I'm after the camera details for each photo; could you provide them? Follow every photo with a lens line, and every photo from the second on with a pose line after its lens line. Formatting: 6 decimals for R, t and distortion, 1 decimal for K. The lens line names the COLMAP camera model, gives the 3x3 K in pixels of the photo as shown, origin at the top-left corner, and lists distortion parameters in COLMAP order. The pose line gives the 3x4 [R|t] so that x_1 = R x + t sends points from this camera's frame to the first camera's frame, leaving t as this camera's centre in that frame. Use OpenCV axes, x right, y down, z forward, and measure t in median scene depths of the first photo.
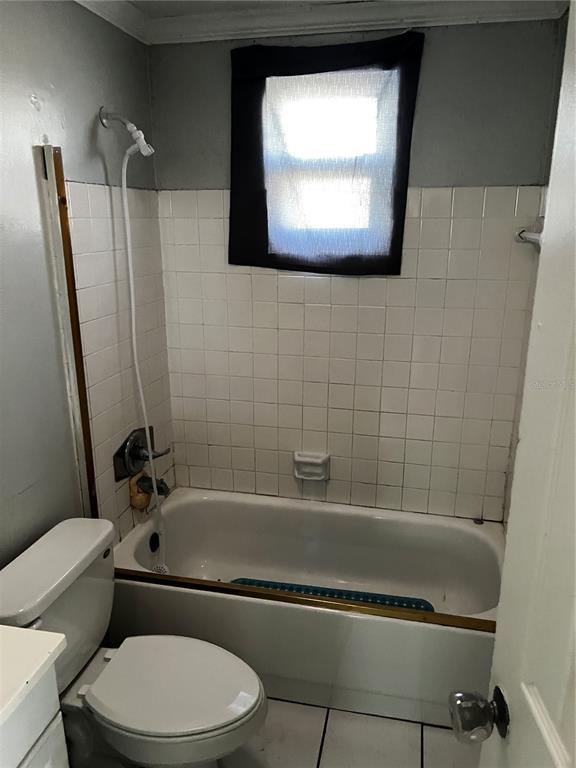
lens RADIAL K [[585.4, 0, 288.0], [0, 585.4, 384.0], [0, 0, 1]] dist [0.059864, -0.074301]
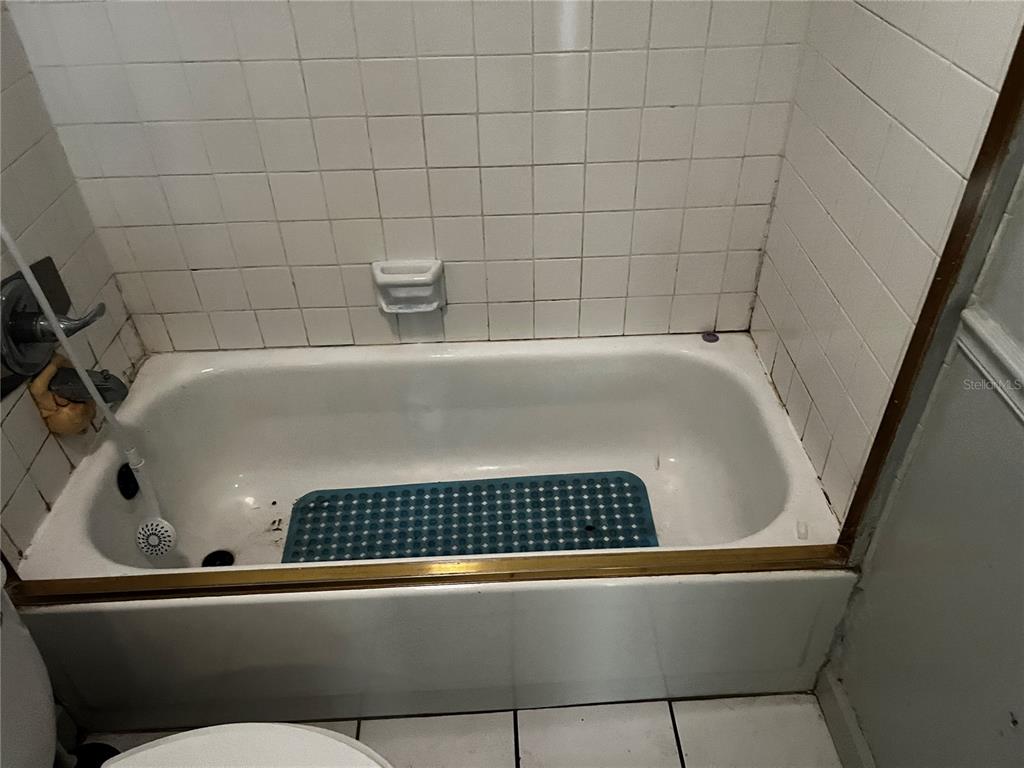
lens RADIAL K [[780.5, 0, 512.0], [0, 780.5, 384.0], [0, 0, 1]] dist [0.059864, -0.074301]
pose [[0.967006, -0.177409, 0.182825, -0.014848], [0.095870, 0.918325, 0.384042, -0.037832], [-0.236025, -0.353844, 0.905034, 0.327188]]
